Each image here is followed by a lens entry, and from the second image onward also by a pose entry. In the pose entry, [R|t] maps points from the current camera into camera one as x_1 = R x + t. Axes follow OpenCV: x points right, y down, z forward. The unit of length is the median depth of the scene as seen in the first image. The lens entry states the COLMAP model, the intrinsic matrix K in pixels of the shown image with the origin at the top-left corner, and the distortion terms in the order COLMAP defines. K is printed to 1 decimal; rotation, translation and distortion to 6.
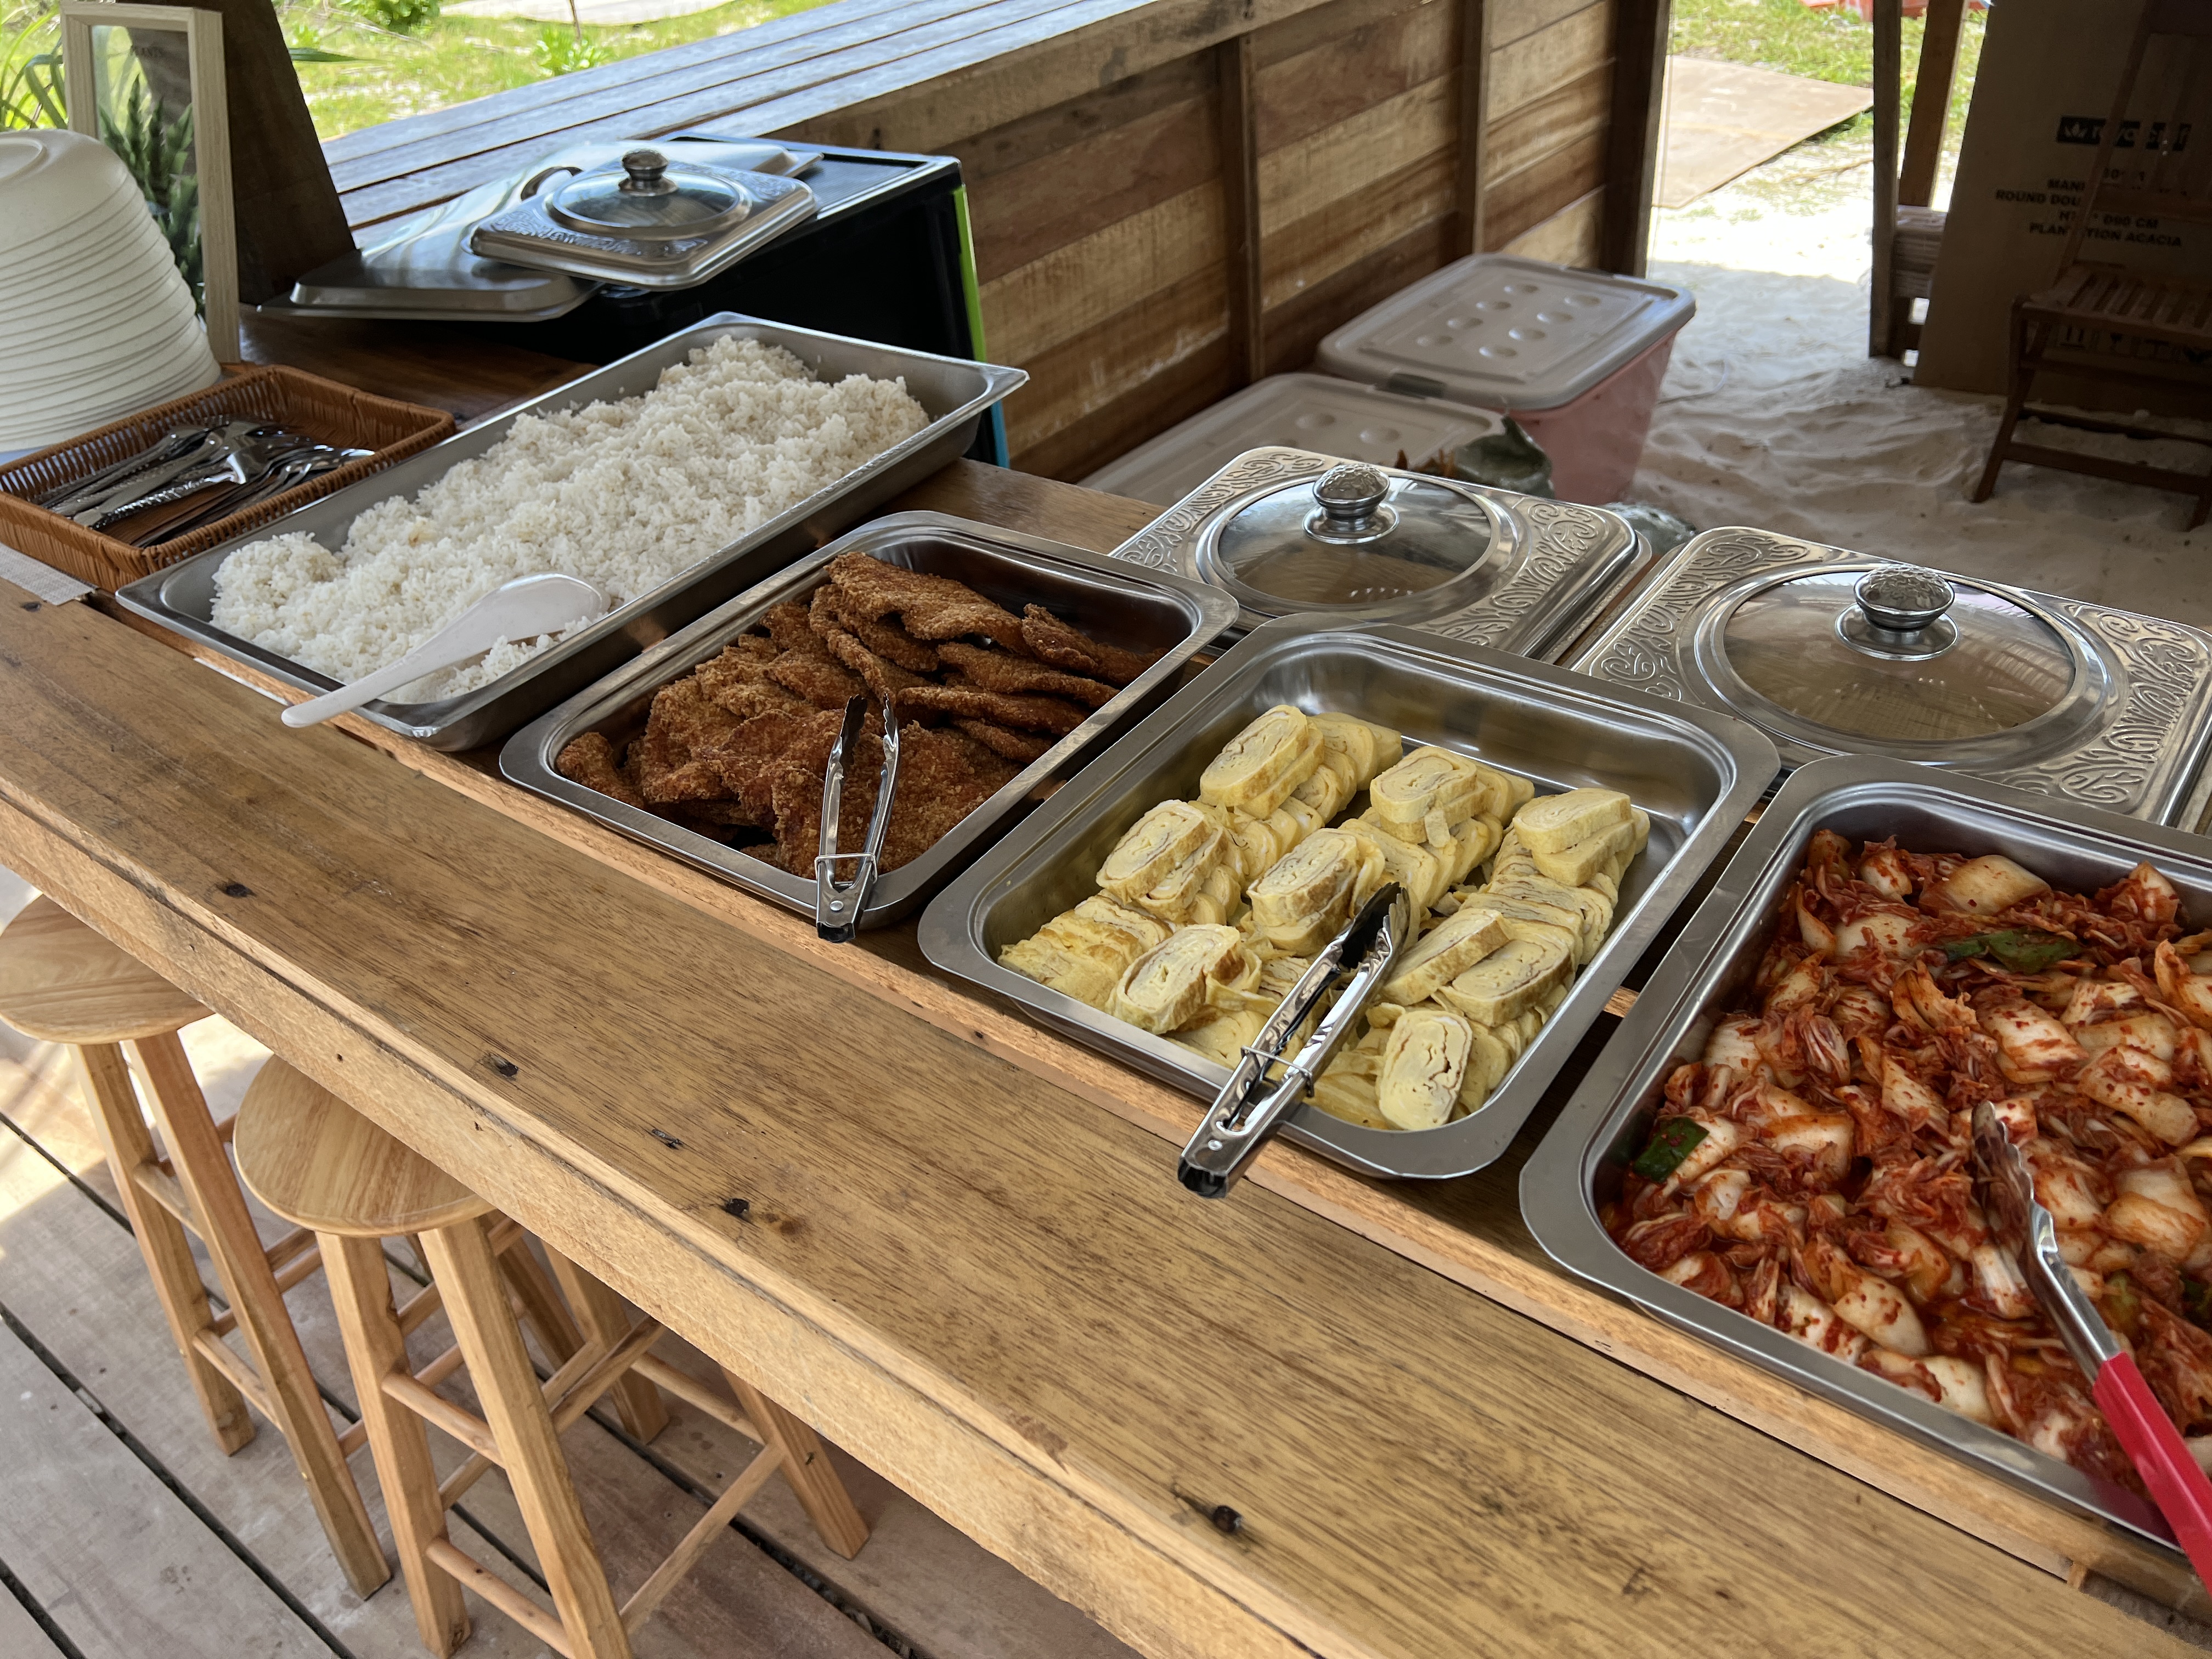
lens RADIAL K [[1637.2, 0, 1106.0], [0, 1637.2, 829.5], [0, 0, 1]] dist [0.017786, -0.021868]
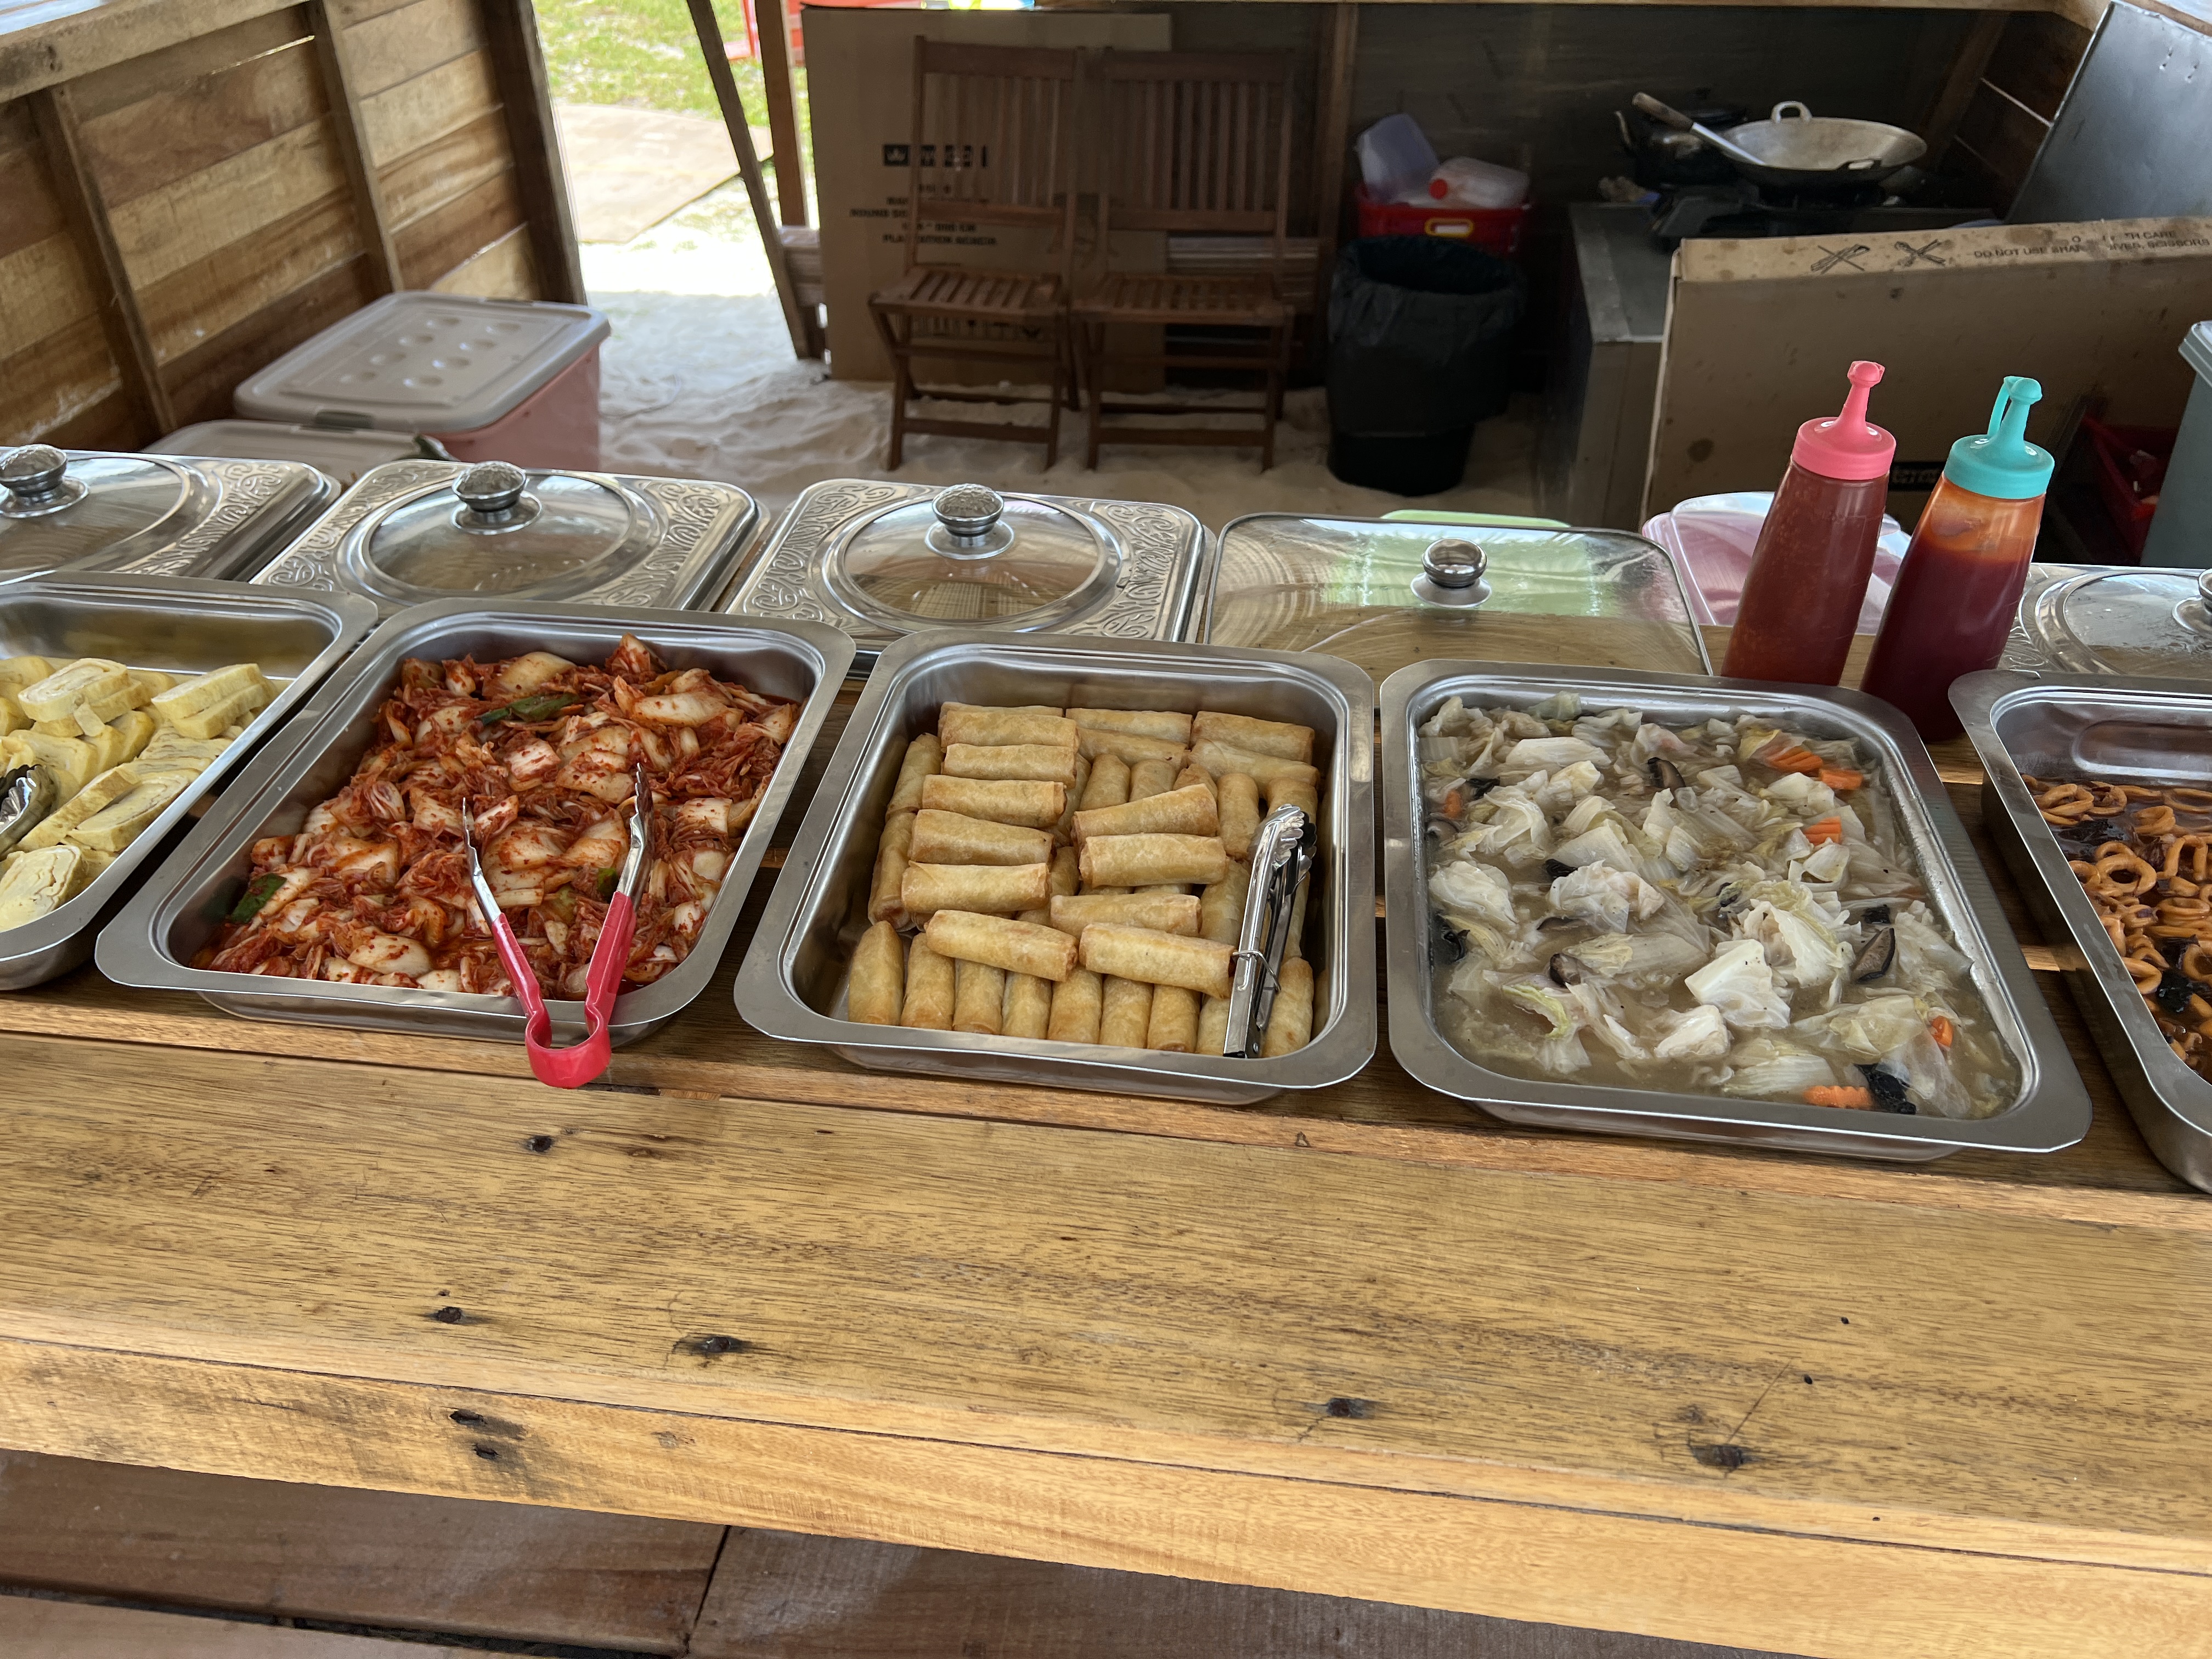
lens RADIAL K [[1637.2, 0, 1106.0], [0, 1637.2, 829.5], [0, 0, 1]] dist [0.017786, -0.021868]
pose [[0.861754, -0.221527, 0.456405, 0.072346], [0.234494, 0.971689, 0.028877, 0.055302], [-0.449881, 0.082139, 0.889303, -0.095365]]
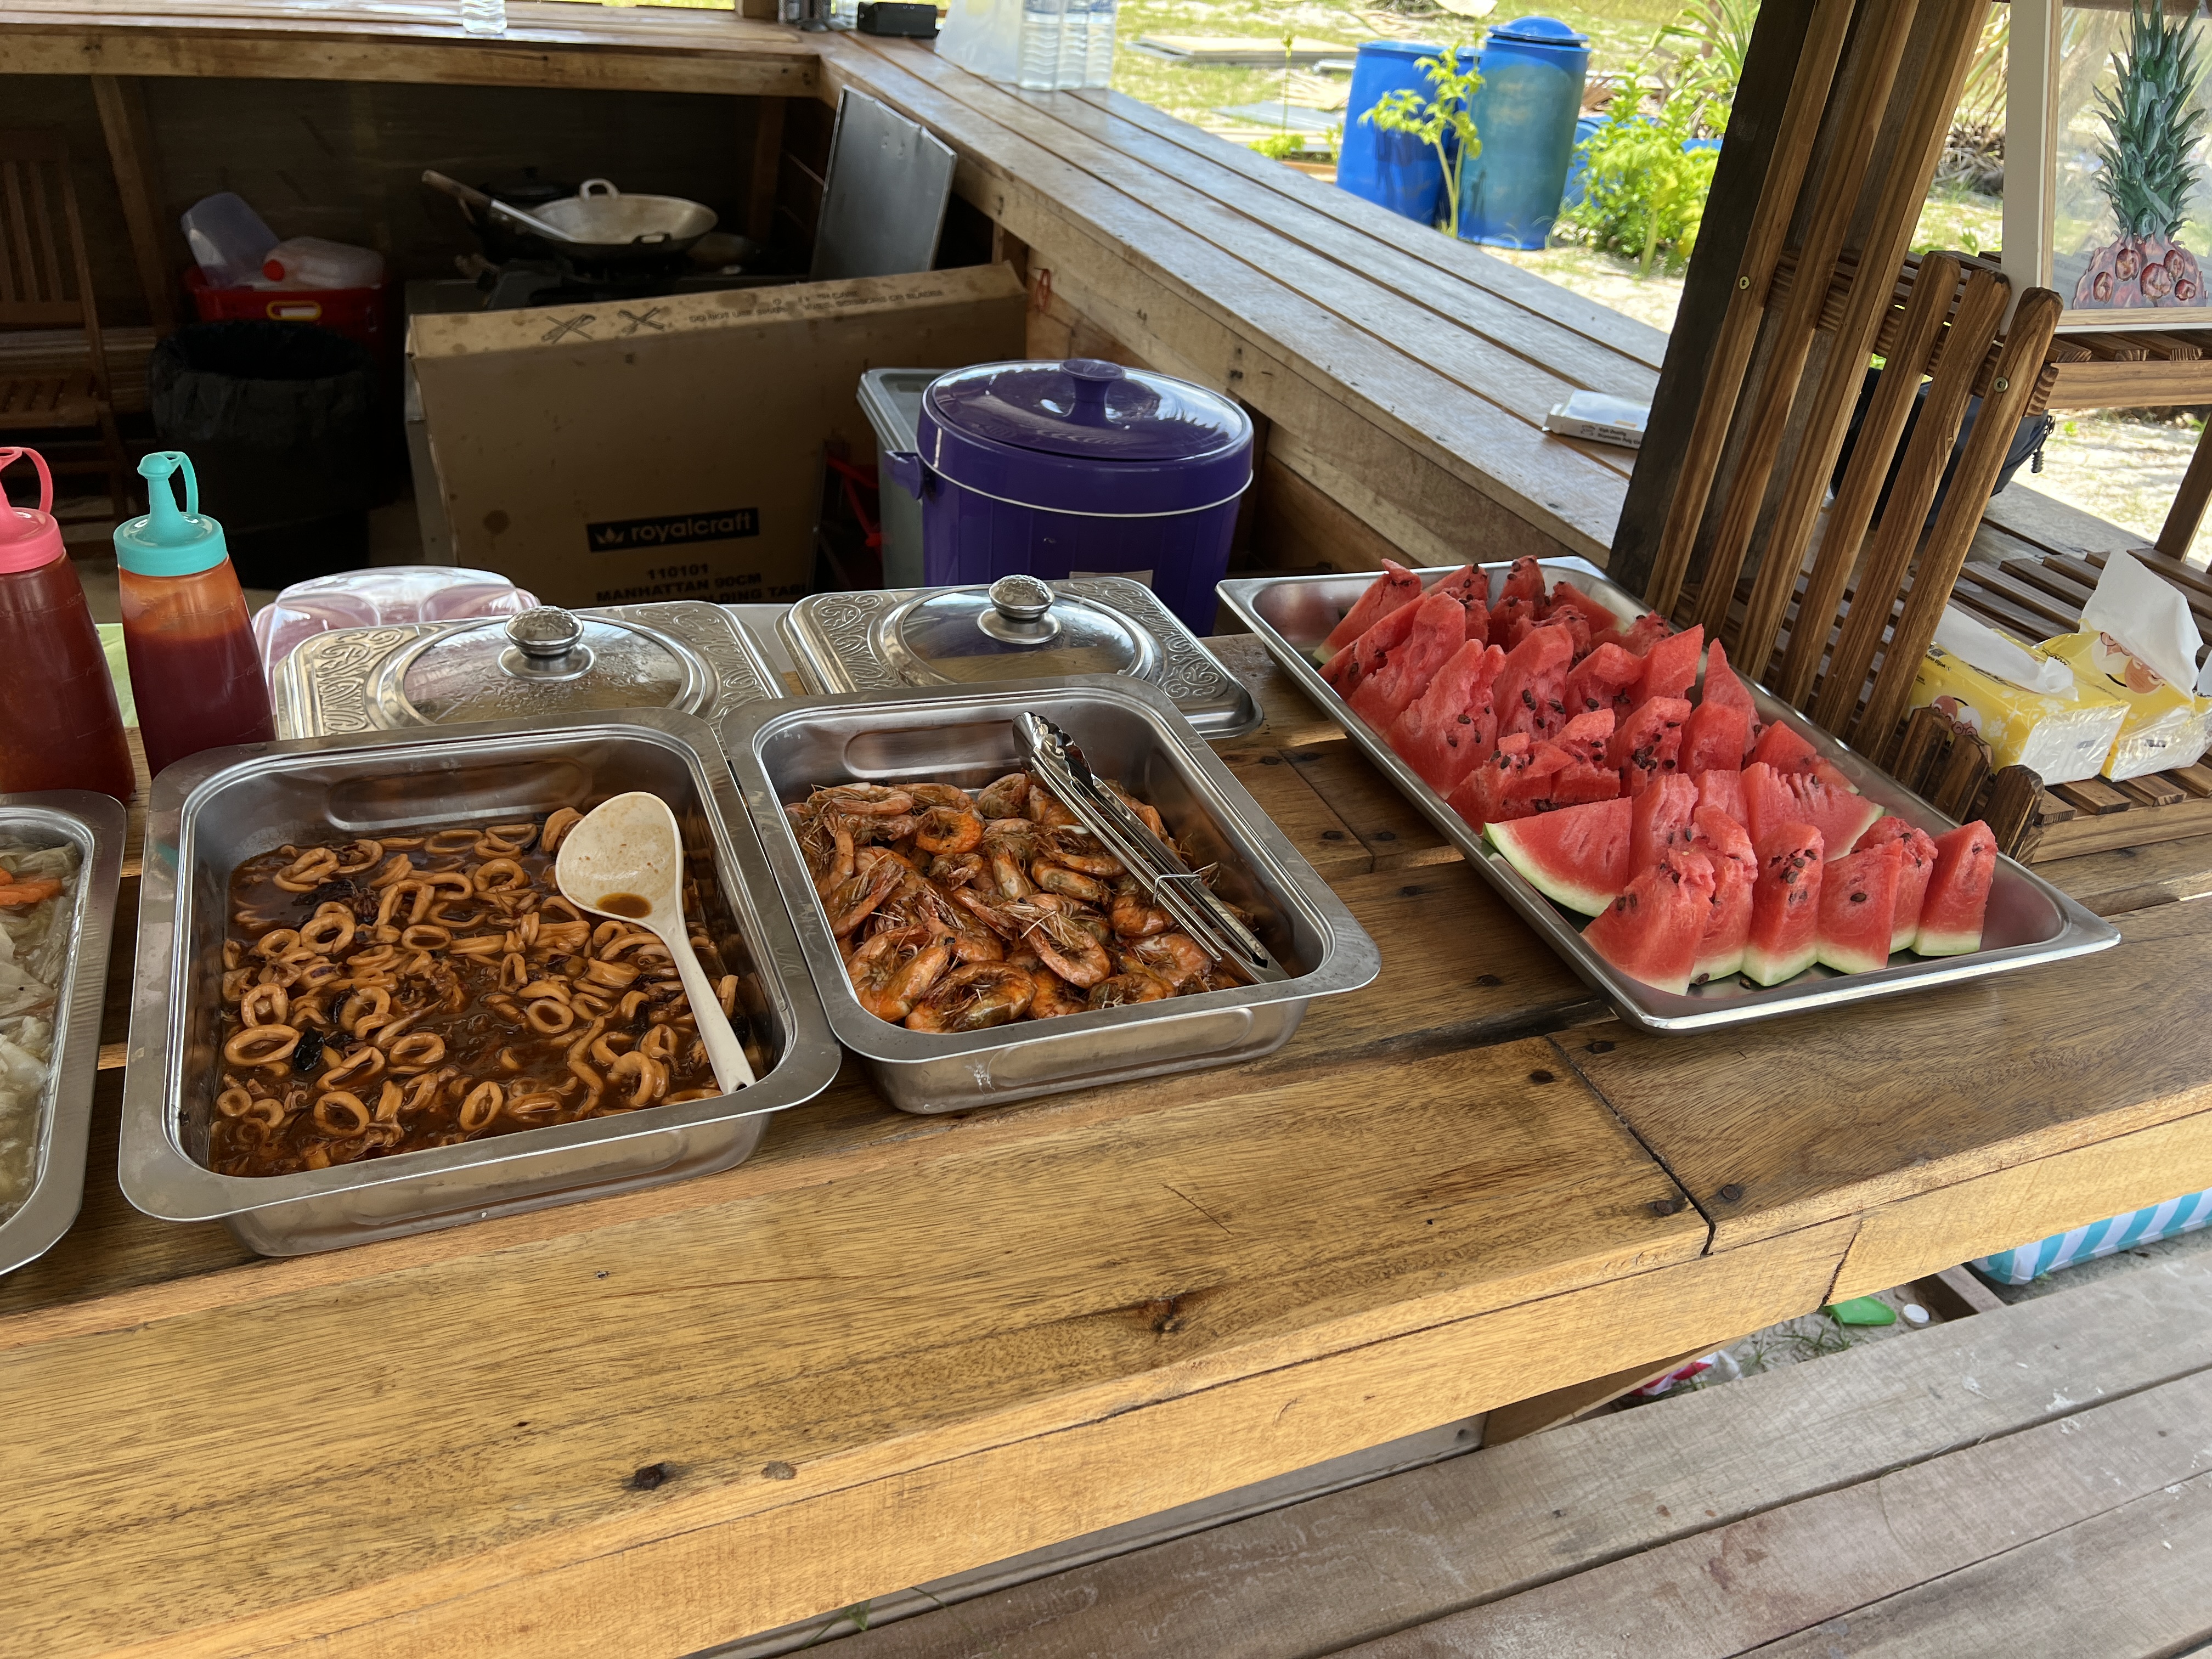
lens RADIAL K [[1637.2, 0, 1106.0], [0, 1637.2, 829.5], [0, 0, 1]] dist [0.017786, -0.021868]
pose [[0.493366, -0.338121, 0.801414, 0.155880], [0.389729, 0.909625, 0.143851, 0.090192], [-0.777626, 0.241363, 0.580553, -0.161449]]
